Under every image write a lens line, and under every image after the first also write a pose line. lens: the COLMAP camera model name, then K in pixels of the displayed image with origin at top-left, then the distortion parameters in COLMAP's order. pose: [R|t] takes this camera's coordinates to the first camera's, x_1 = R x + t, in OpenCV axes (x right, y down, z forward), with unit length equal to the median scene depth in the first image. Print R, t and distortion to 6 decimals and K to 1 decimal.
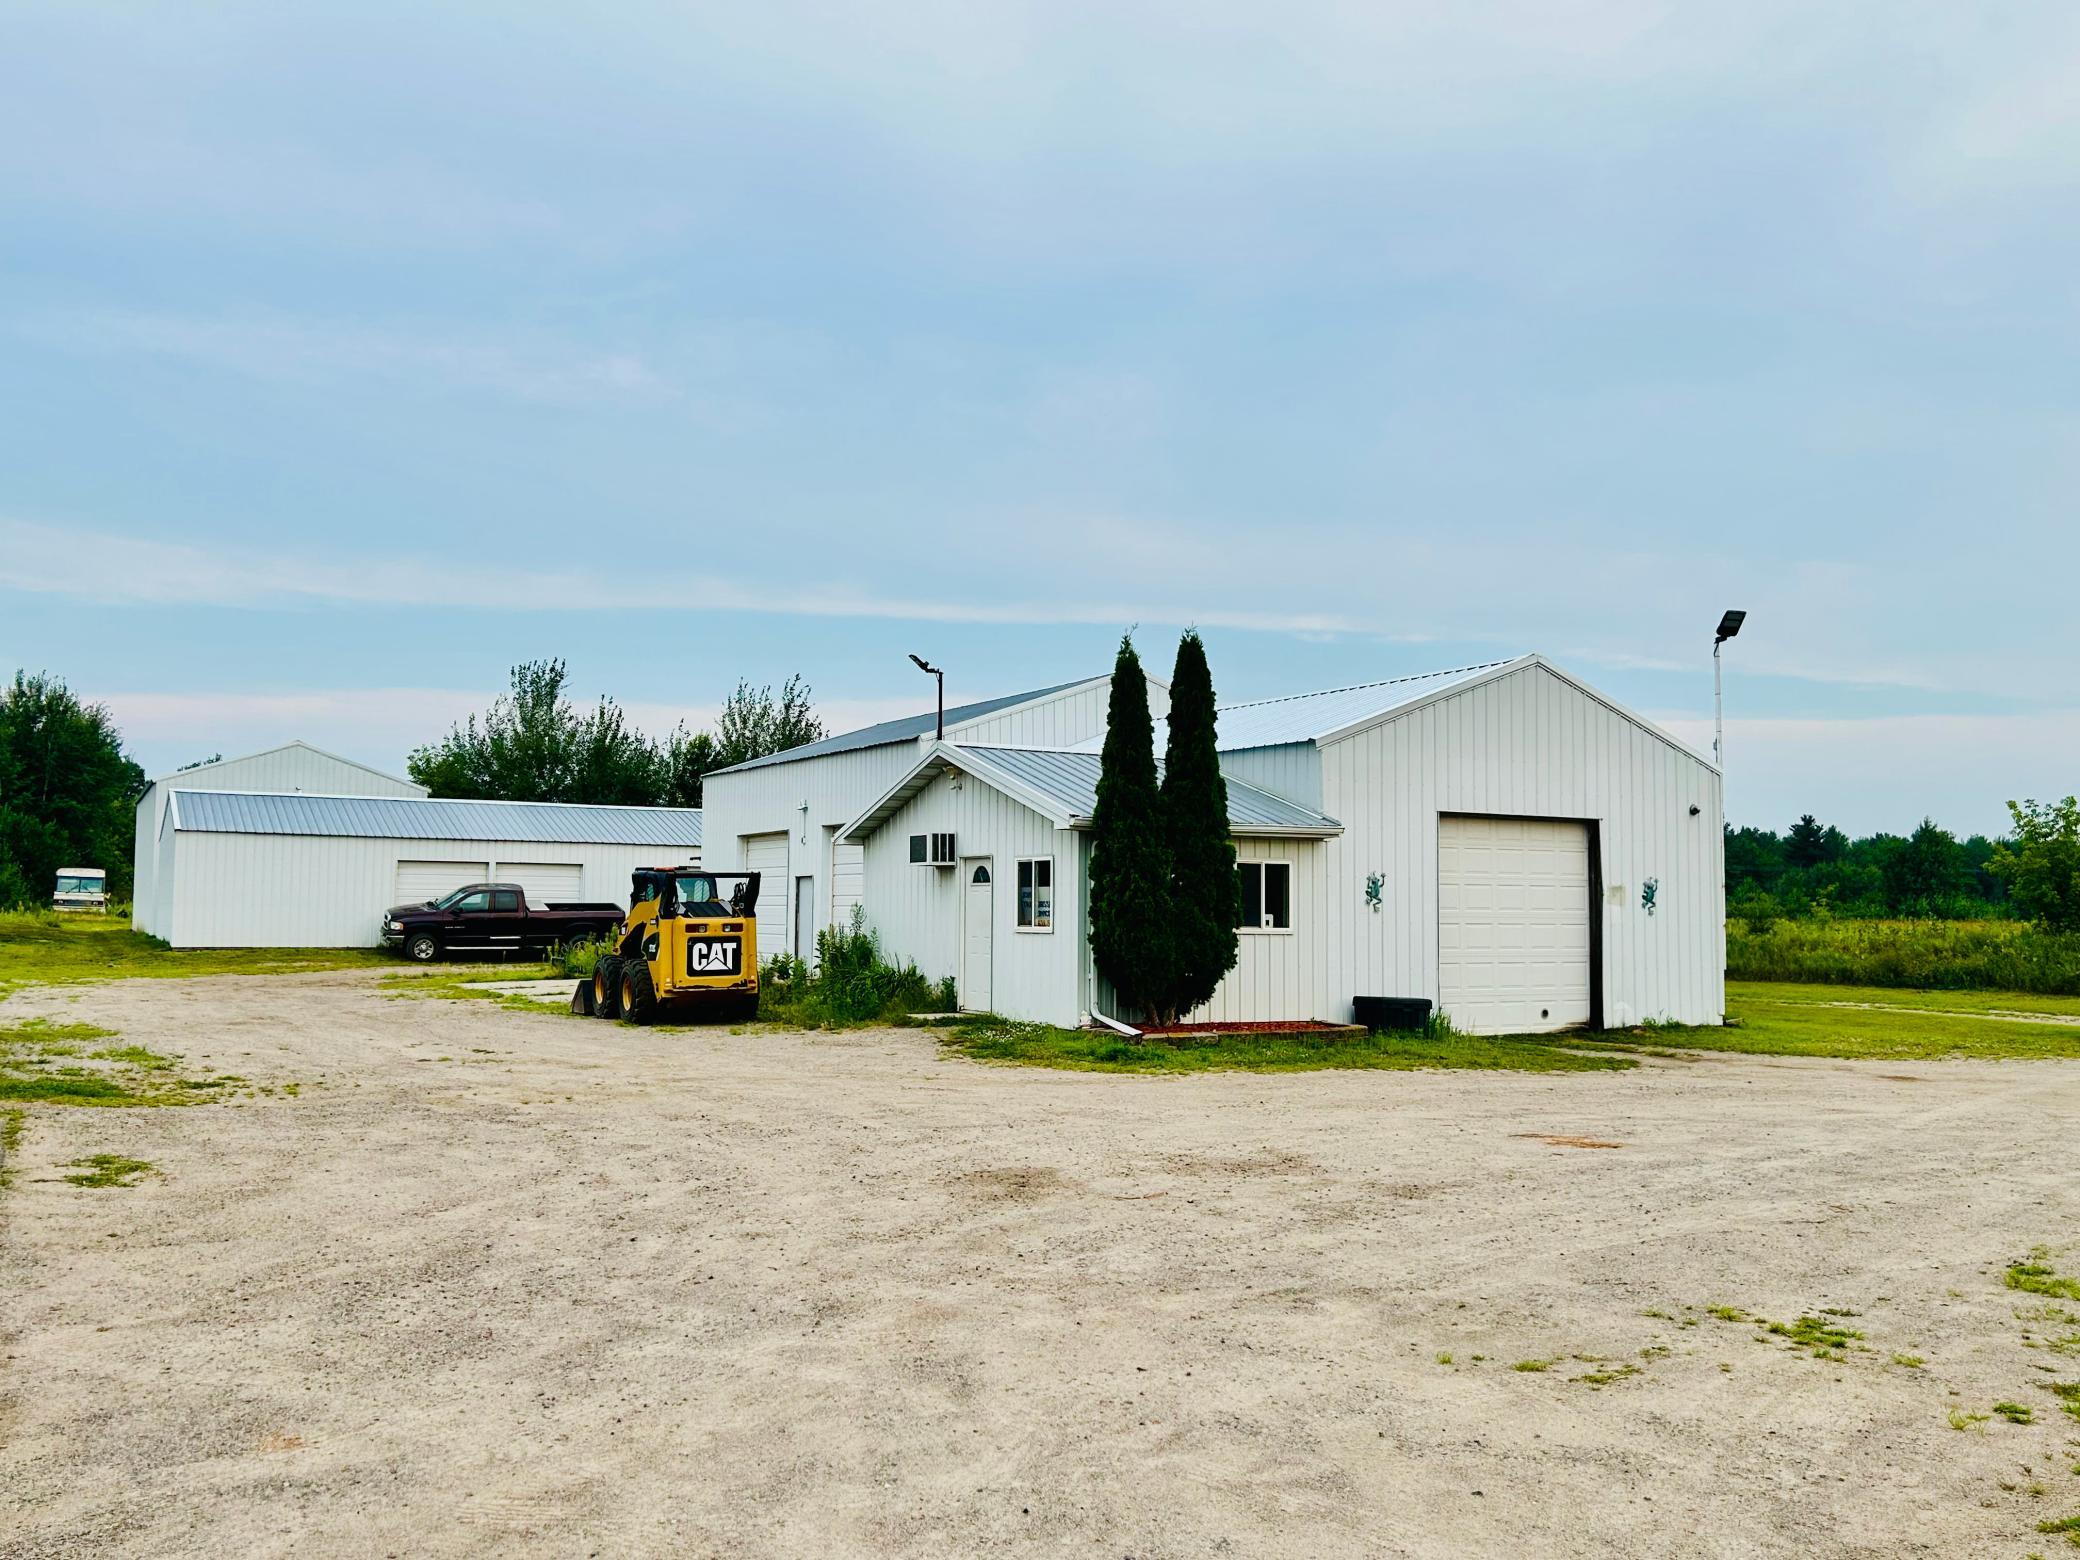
lens RADIAL K [[1718.8, 0, 1040.0], [0, 1718.8, 780.0], [0, 0, 1]] dist [0.012365, -0.000364]
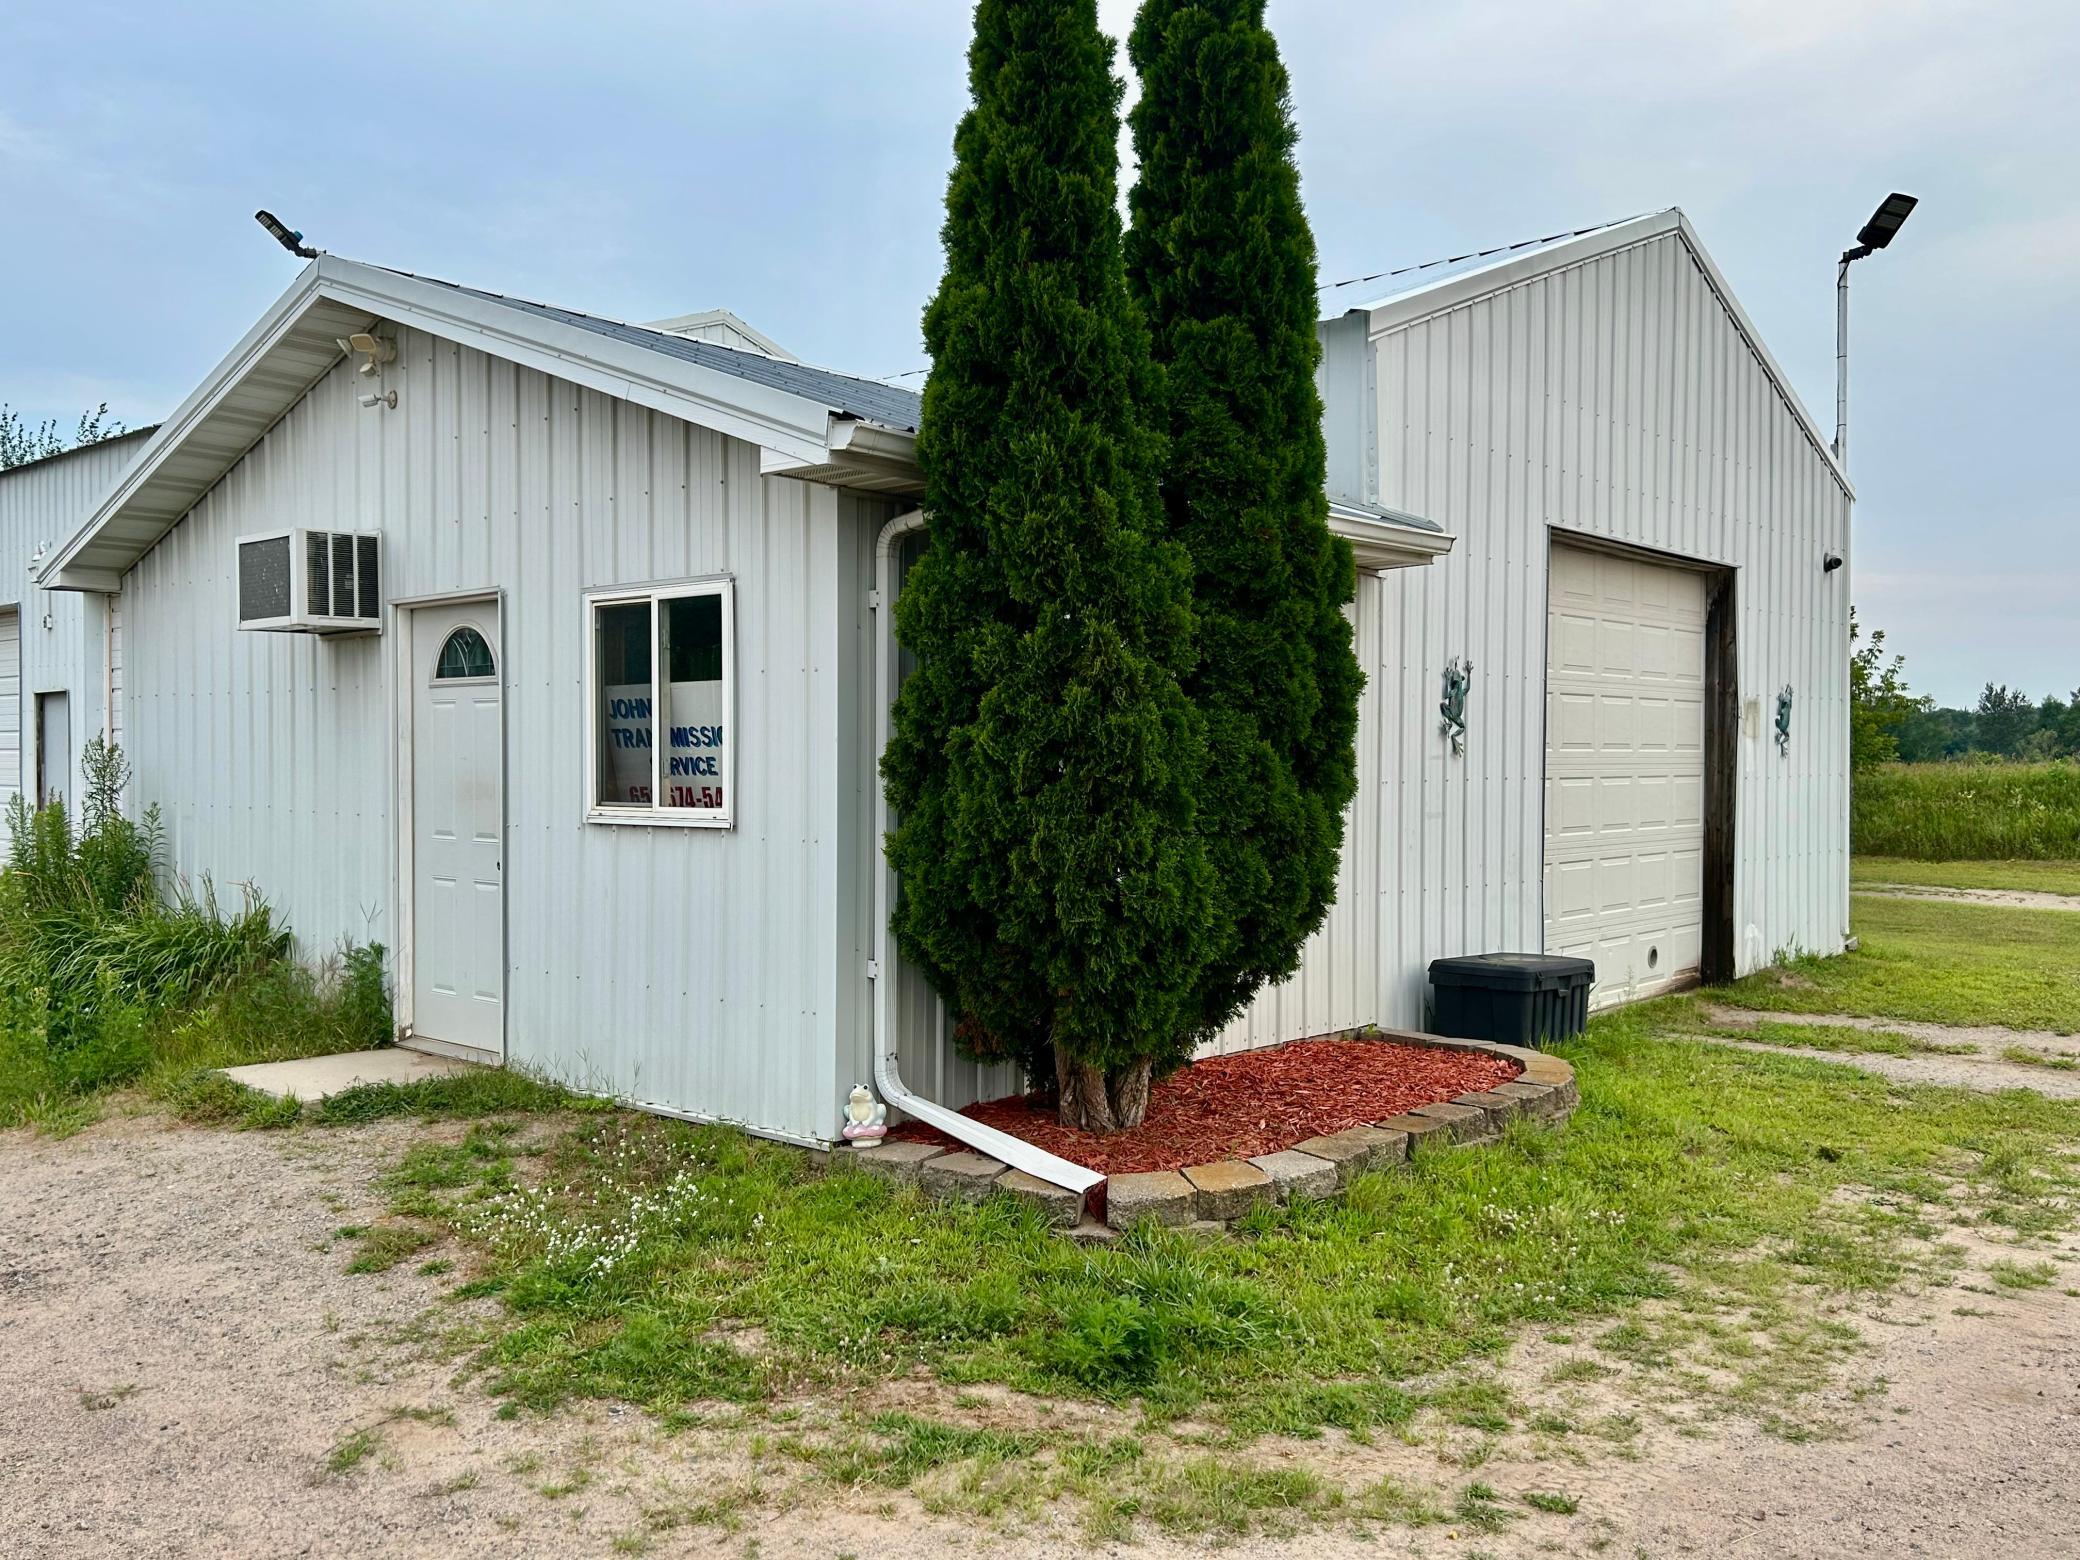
lens RADIAL K [[1718.8, 0, 1040.0], [0, 1718.8, 780.0], [0, 0, 1]] dist [0.012365, -0.000364]
pose [[0.946339, -0.011581, 0.322969, -0.036535], [-0.018654, 0.995734, 0.090362, 0.047002], [-0.322637, -0.091538, 0.942086, 0.634888]]
